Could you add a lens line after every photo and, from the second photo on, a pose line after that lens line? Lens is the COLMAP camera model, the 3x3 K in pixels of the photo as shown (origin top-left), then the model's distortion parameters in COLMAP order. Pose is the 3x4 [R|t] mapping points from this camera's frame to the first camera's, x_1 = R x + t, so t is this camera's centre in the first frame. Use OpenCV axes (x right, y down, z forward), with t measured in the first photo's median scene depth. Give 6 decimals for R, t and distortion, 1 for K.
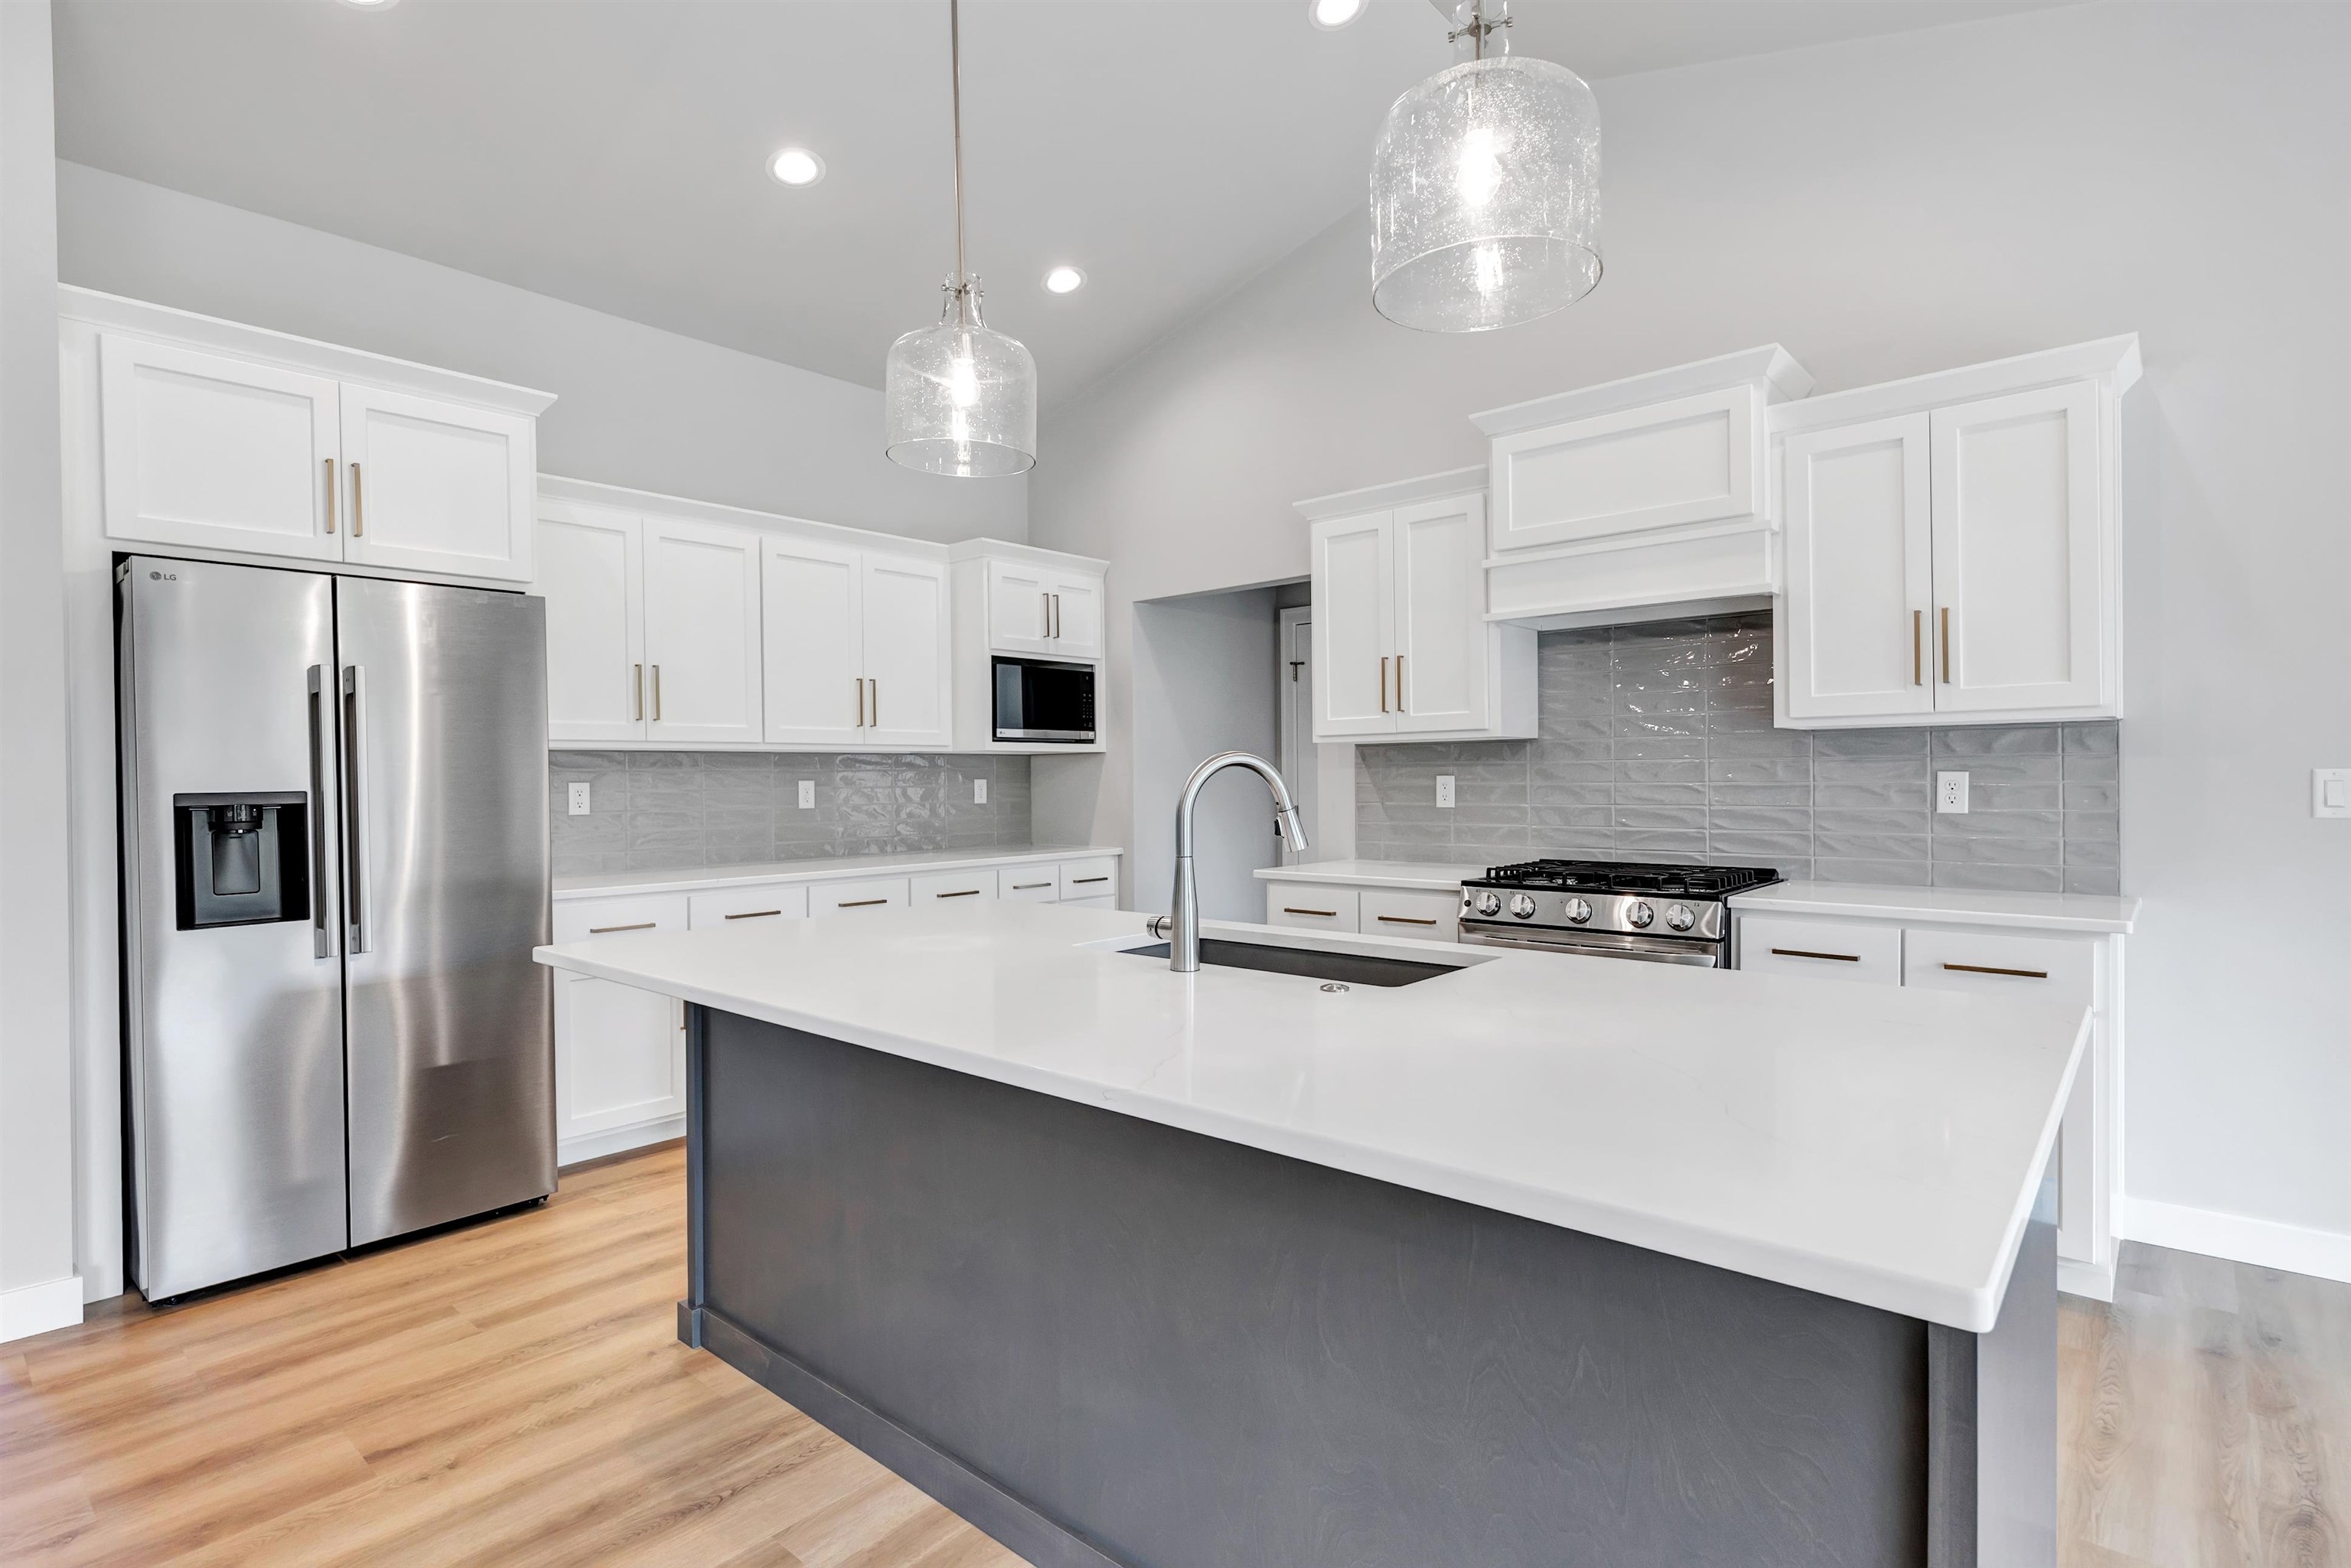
lens RADIAL K [[1163.7, 0, 1175.5], [0, 1163.7, 784.0], [0, 0, 1]] dist [0.000582, 0.000163]
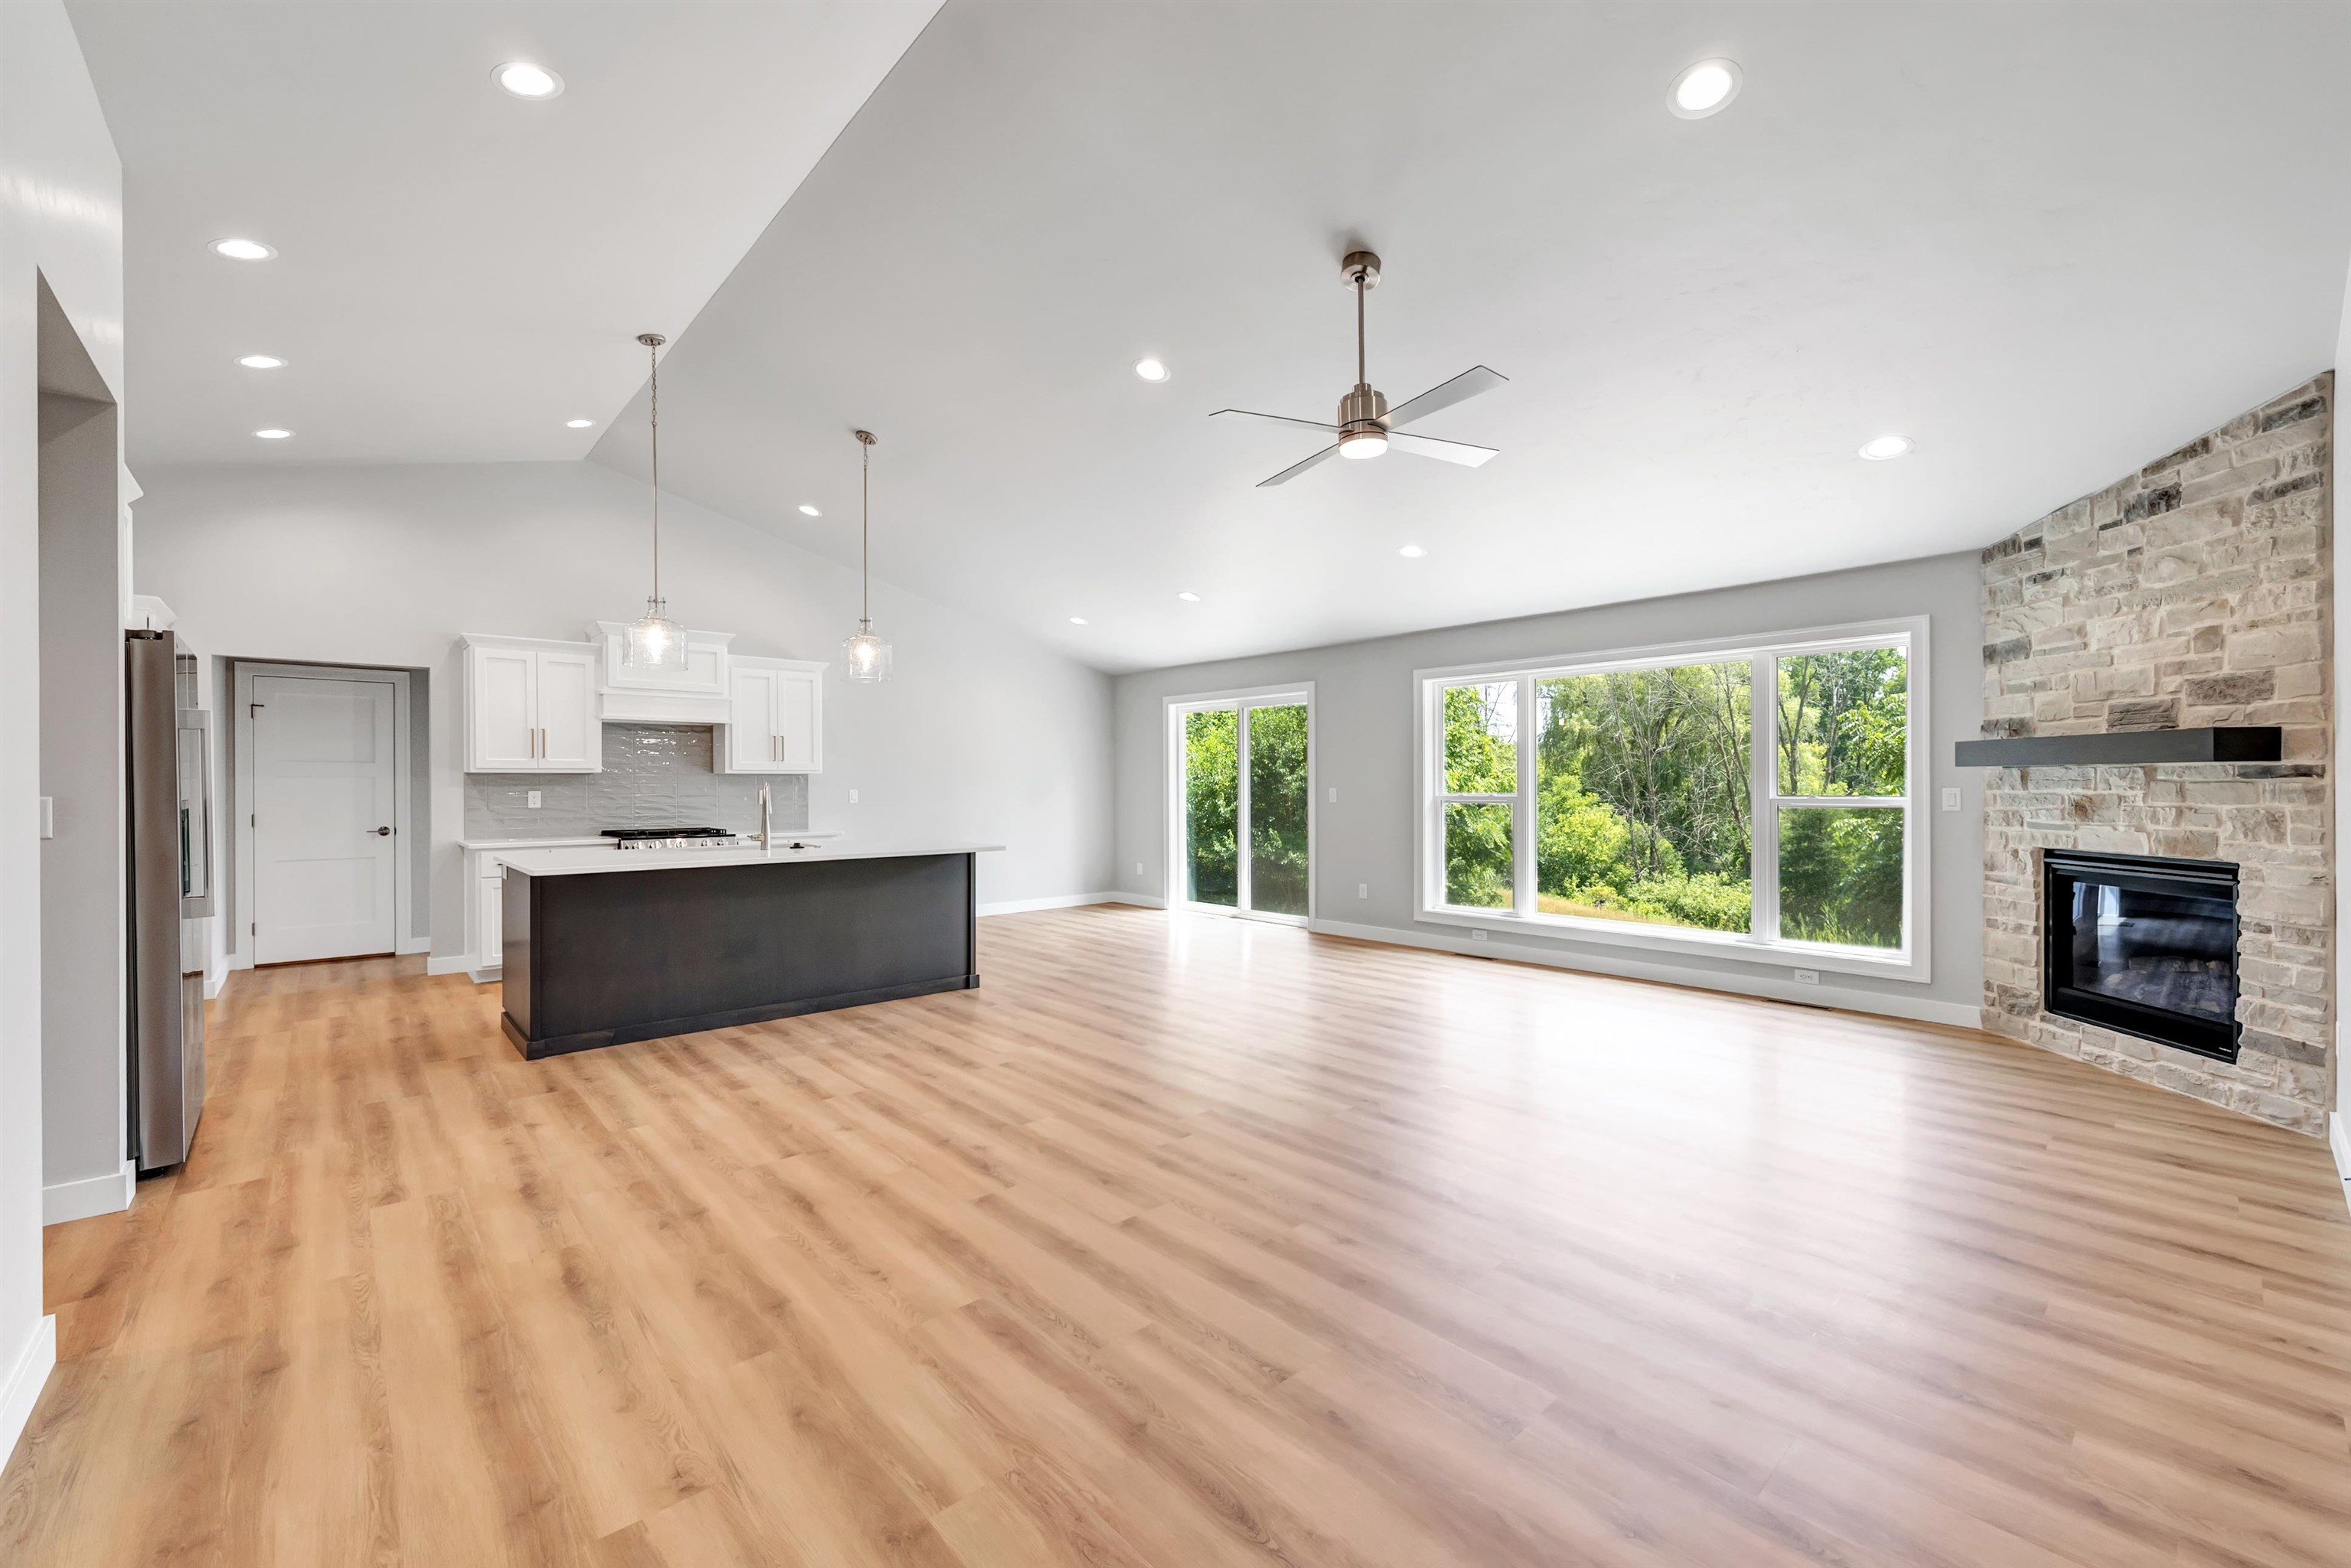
lens RADIAL K [[963.1, 0, 1154.3], [0, 963.1, 786.4], [0, 0, 1]] dist [0.000209, -0.000005]
pose [[0.121300, 0.007907, 0.992584, -1.299528], [0.009214, 0.999916, -0.009091, 0.010141], [-0.992573, 0.010248, 0.121217, -0.208496]]
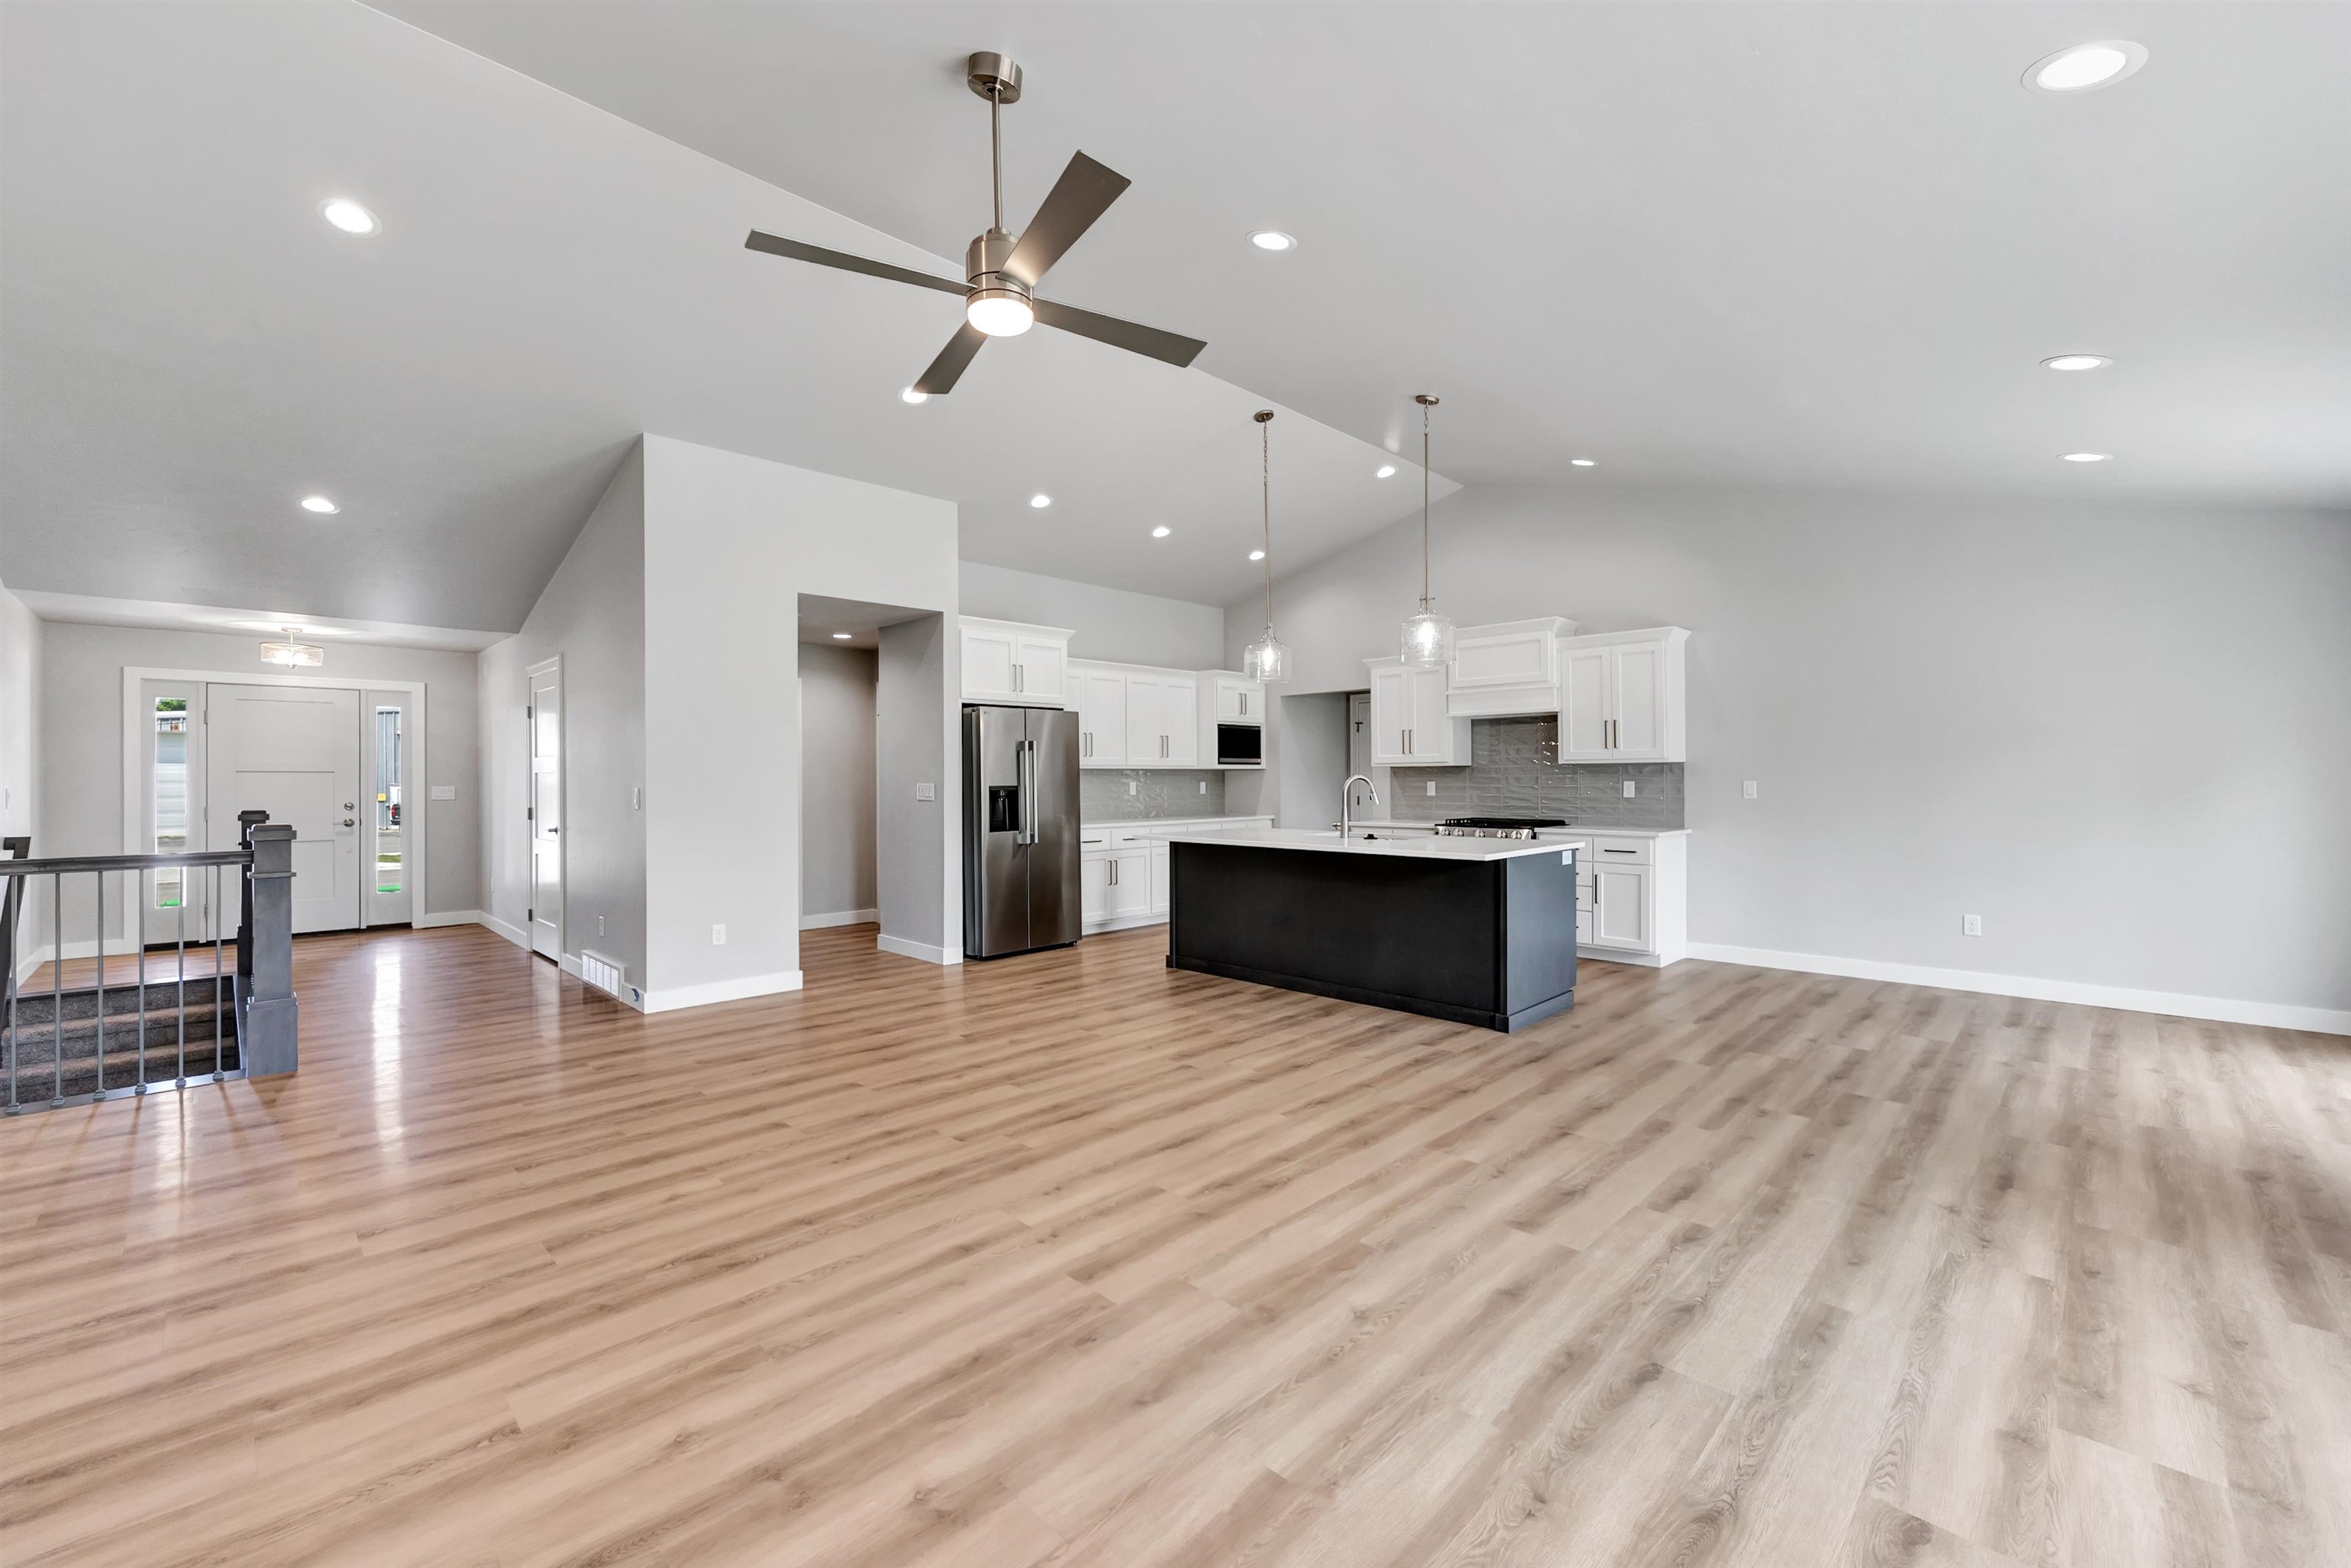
lens RADIAL K [[963.1, 0, 1154.3], [0, 963.1, 786.4], [0, 0, 1]] dist [0.000209, -0.000005]
pose [[0.996853, 0.006189, -0.079035, -0.167547], [-0.006238, 0.999980, -0.000374, 0.007018], [0.079031, 0.000865, 0.996872, -0.975917]]
